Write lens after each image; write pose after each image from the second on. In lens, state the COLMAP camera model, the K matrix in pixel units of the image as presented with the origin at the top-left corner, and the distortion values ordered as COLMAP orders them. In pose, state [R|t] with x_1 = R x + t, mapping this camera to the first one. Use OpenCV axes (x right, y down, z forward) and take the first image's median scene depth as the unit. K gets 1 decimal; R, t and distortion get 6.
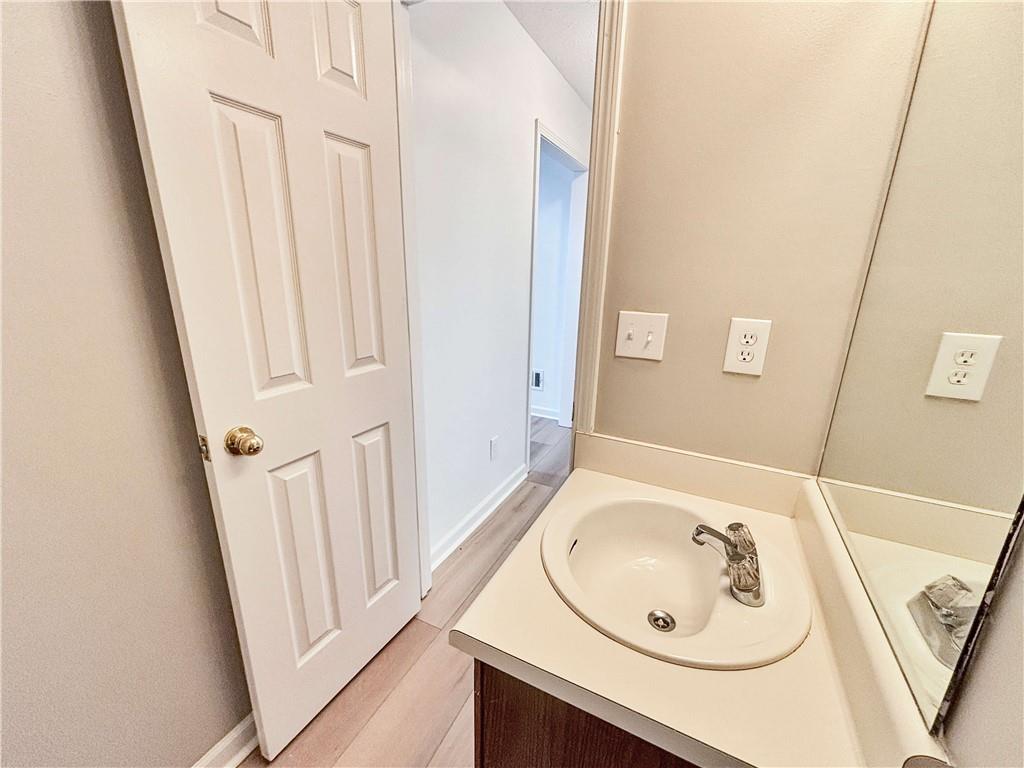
lens RADIAL K [[418.1, 0, 512.0], [0, 418.1, 384.0], [0, 0, 1]] dist [0.029604, 0.000008]
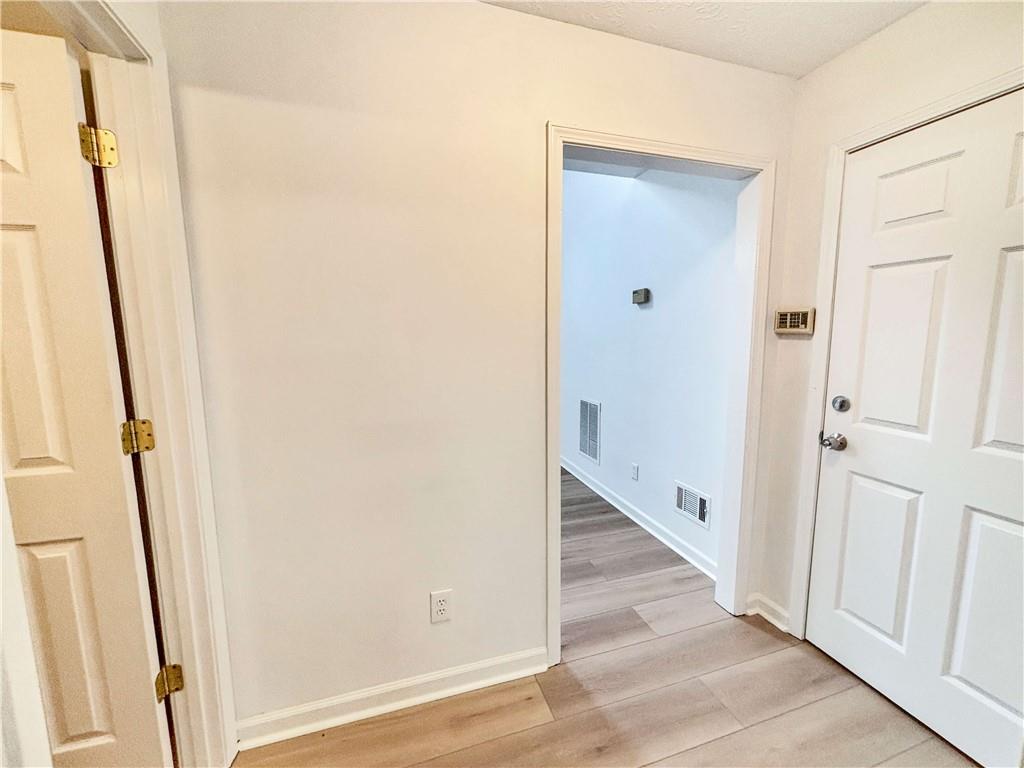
lens RADIAL K [[420.5, 0, 511.6], [0, 420.5, 373.1], [0, 0, 1]] dist [0.000727, 0.000150]
pose [[0.688055, 0.088051, -0.720297, 0.878070], [-0.188080, 0.980330, -0.059823, -0.345845], [0.700862, 0.176635, 0.691081, 0.996629]]
